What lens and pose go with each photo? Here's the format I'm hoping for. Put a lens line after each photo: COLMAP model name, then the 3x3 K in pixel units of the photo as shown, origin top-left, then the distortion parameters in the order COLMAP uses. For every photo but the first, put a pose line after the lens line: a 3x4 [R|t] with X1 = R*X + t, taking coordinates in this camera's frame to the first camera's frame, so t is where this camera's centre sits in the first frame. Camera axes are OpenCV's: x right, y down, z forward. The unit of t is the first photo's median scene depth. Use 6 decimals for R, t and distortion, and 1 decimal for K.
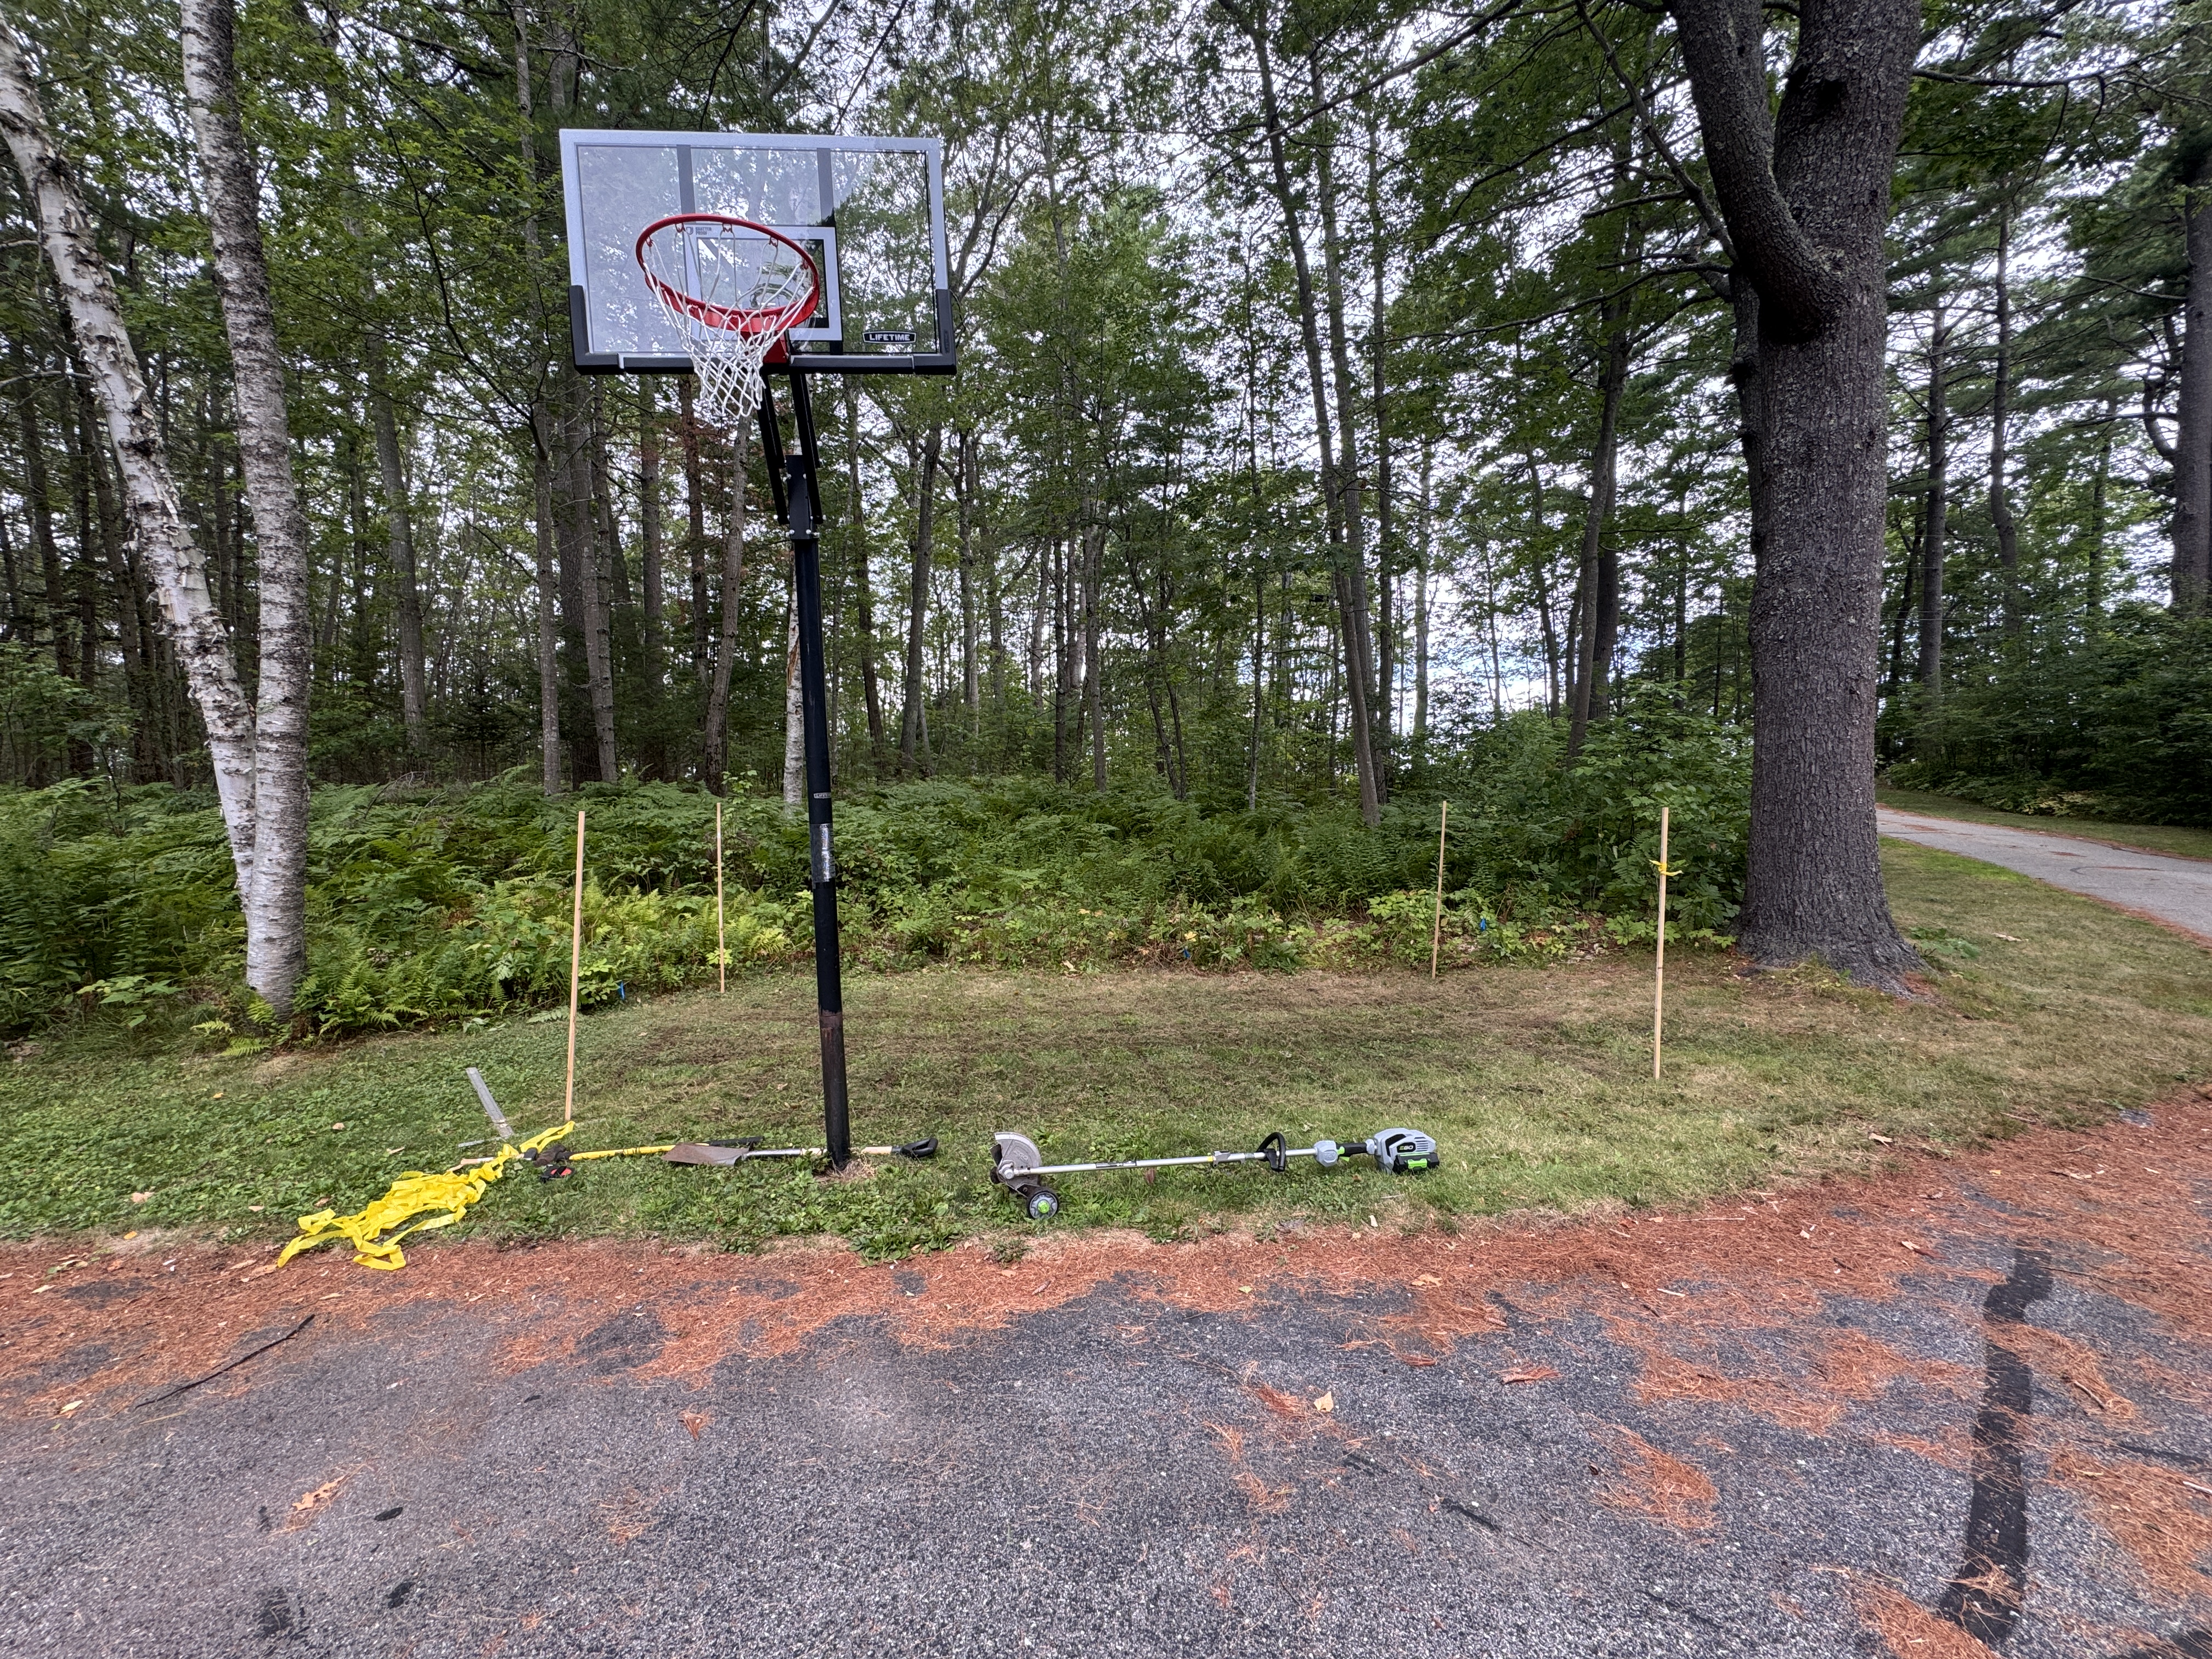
lens RADIAL K [[877.7, 0, 1106.0], [0, 877.7, 829.5], [0, 0, 1]] dist [0.008736, -0.003890]
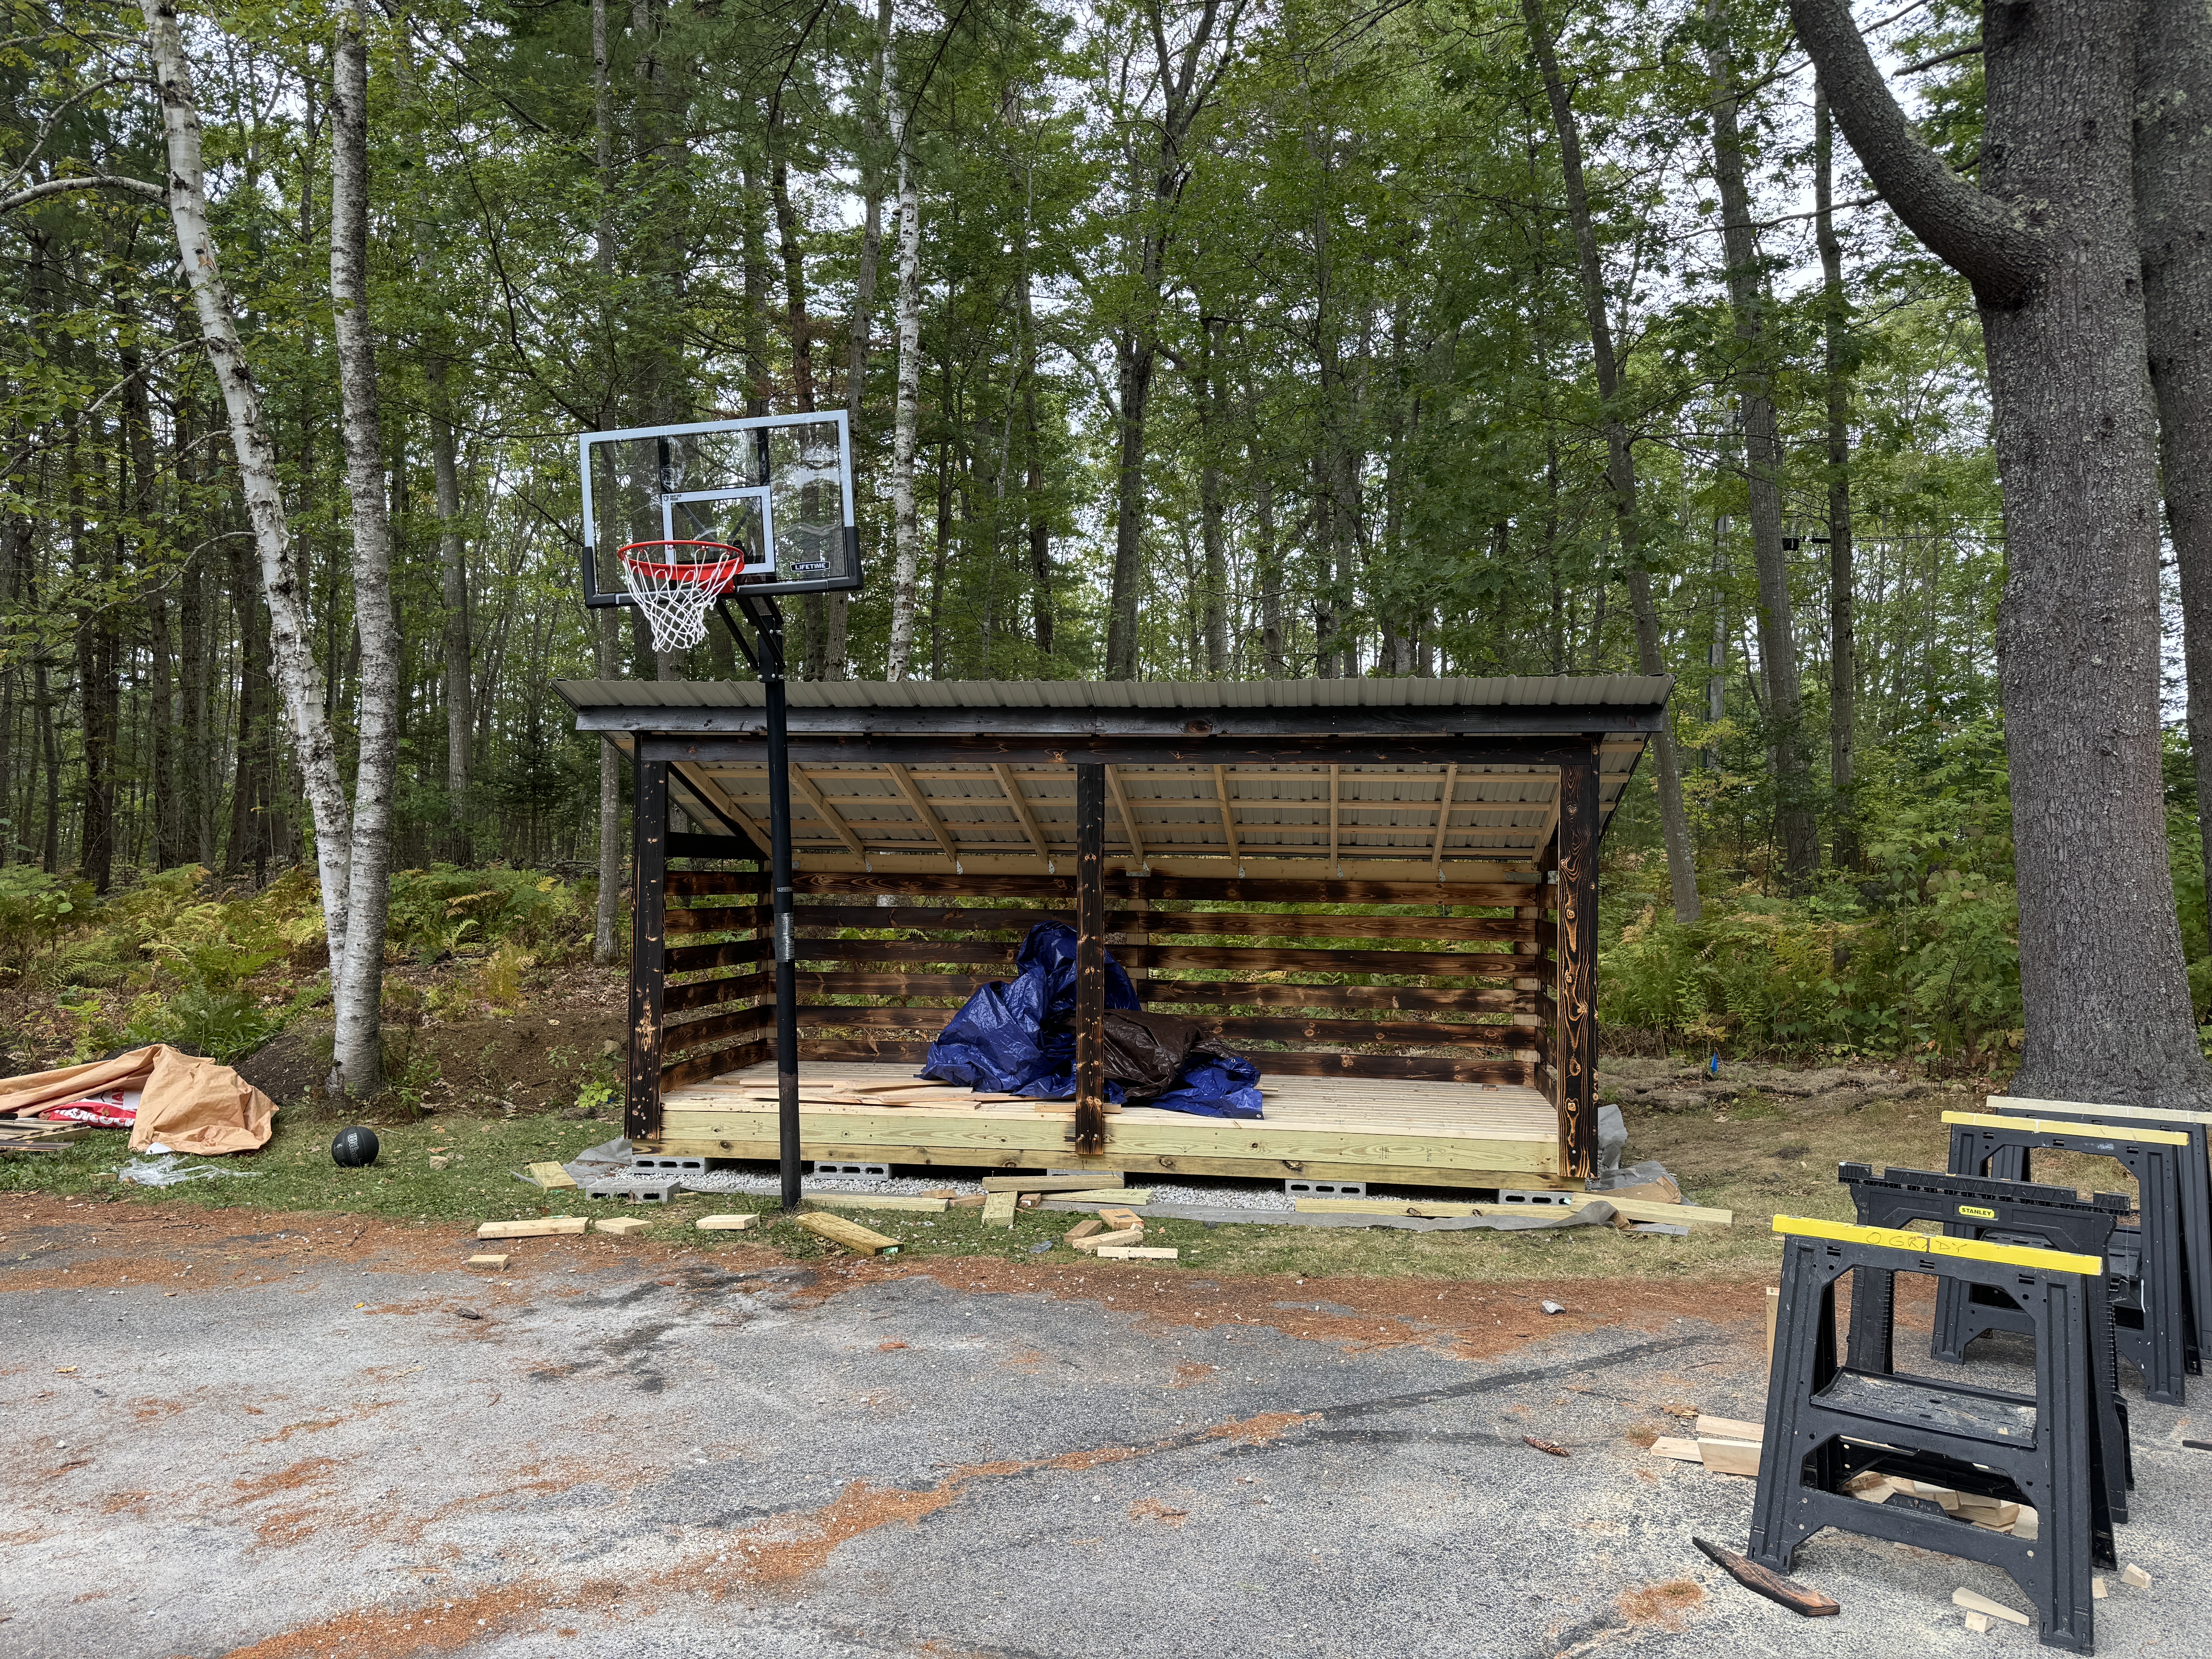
lens RADIAL K [[1614.7, 0, 1106.0], [0, 1614.7, 829.5], [0, 0, 1]] dist [0.128414, -0.207590]
pose [[0.961643, -0.005939, -0.274239, 0.520150], [-0.012569, 0.997762, -0.065680, 0.014515], [0.274016, 0.066608, 0.959416, -0.732407]]
